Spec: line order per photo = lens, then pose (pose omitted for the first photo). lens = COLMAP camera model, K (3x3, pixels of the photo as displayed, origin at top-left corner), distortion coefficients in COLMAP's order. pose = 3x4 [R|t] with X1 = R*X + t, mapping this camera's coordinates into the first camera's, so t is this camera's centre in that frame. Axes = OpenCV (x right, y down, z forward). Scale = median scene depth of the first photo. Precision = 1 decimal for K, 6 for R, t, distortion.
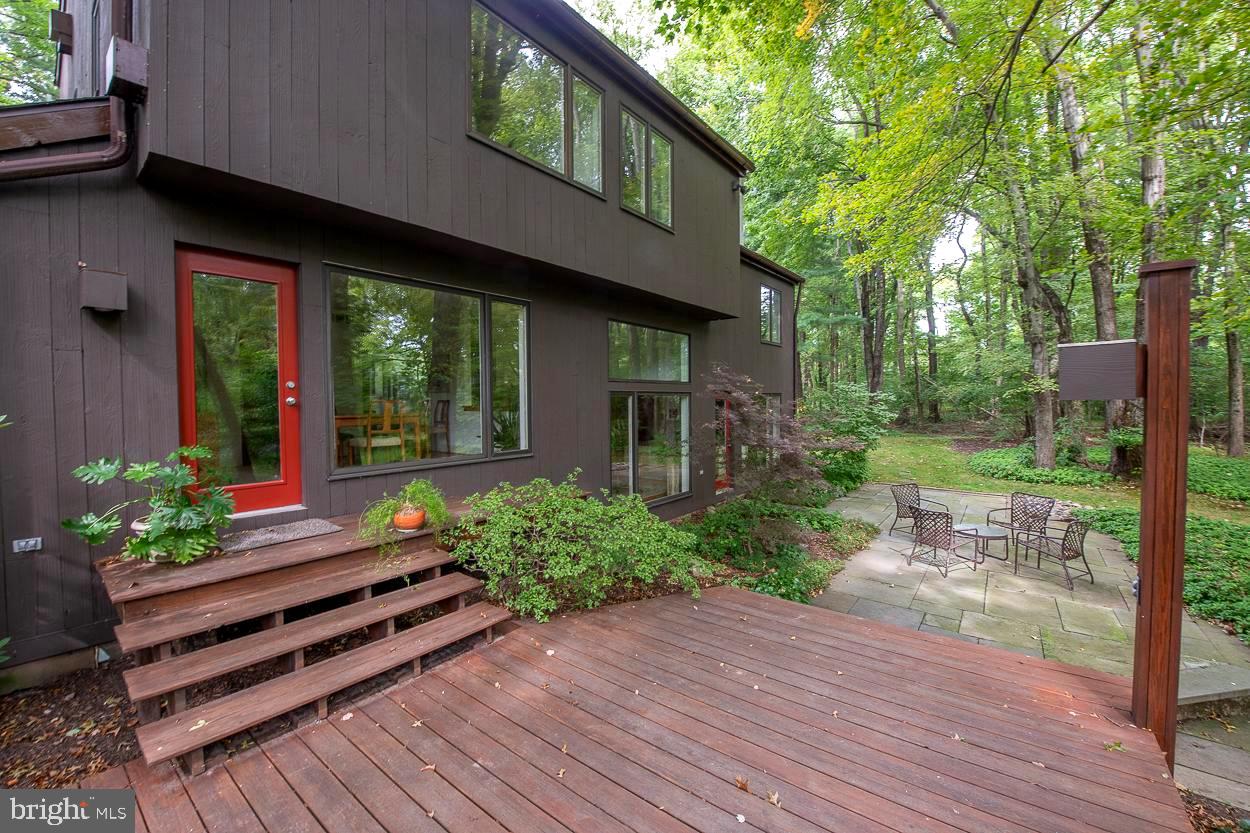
lens RADIAL K [[502.5, 0, 623.9], [0, 502.5, 416.3], [0, 0, 1]] dist [-0.026721, 0.000067]
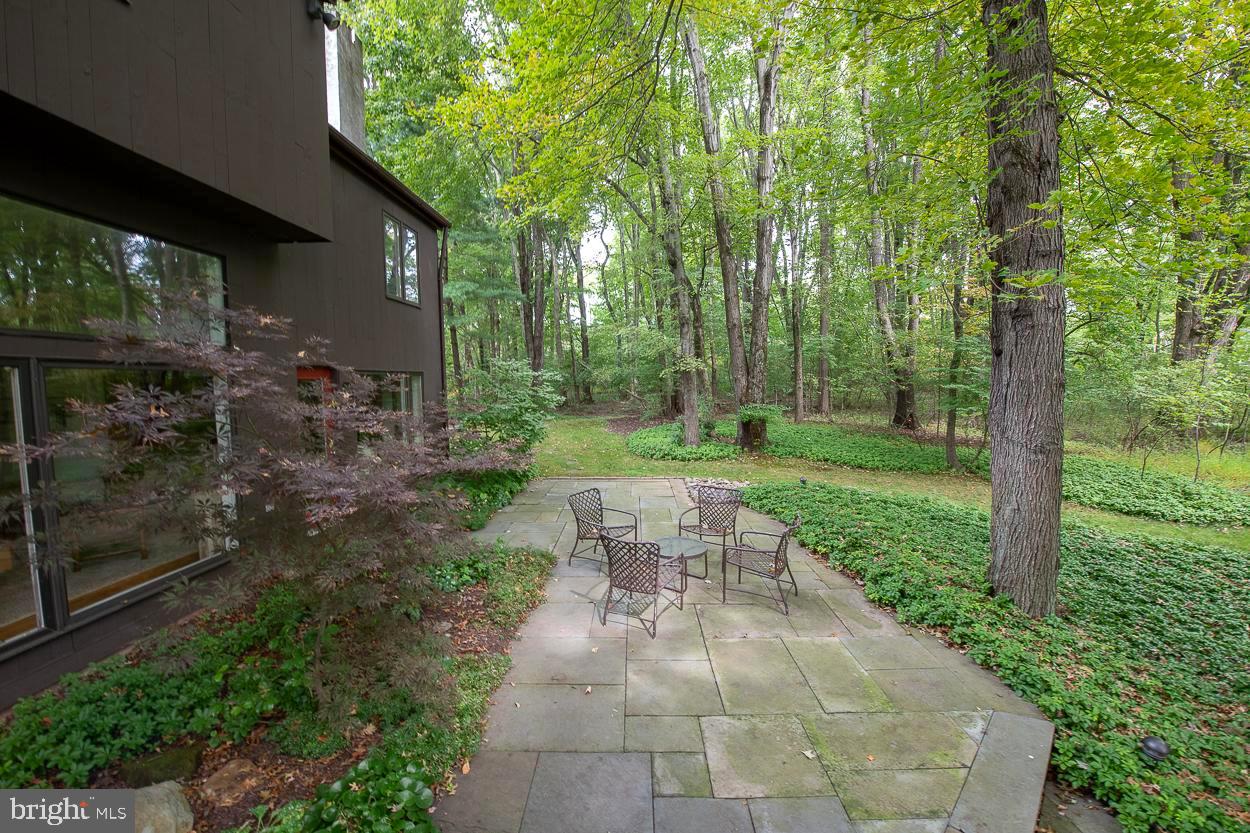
lens RADIAL K [[502.5, 0, 626.9], [0, 502.5, 417.8], [0, 0, 1]] dist [-0.026721, 0.000067]
pose [[0.798300, -0.048900, 0.600271, 0.111208], [0.029933, 0.998688, 0.041548, -0.000987], [-0.601515, -0.015200, 0.798717, 0.236804]]
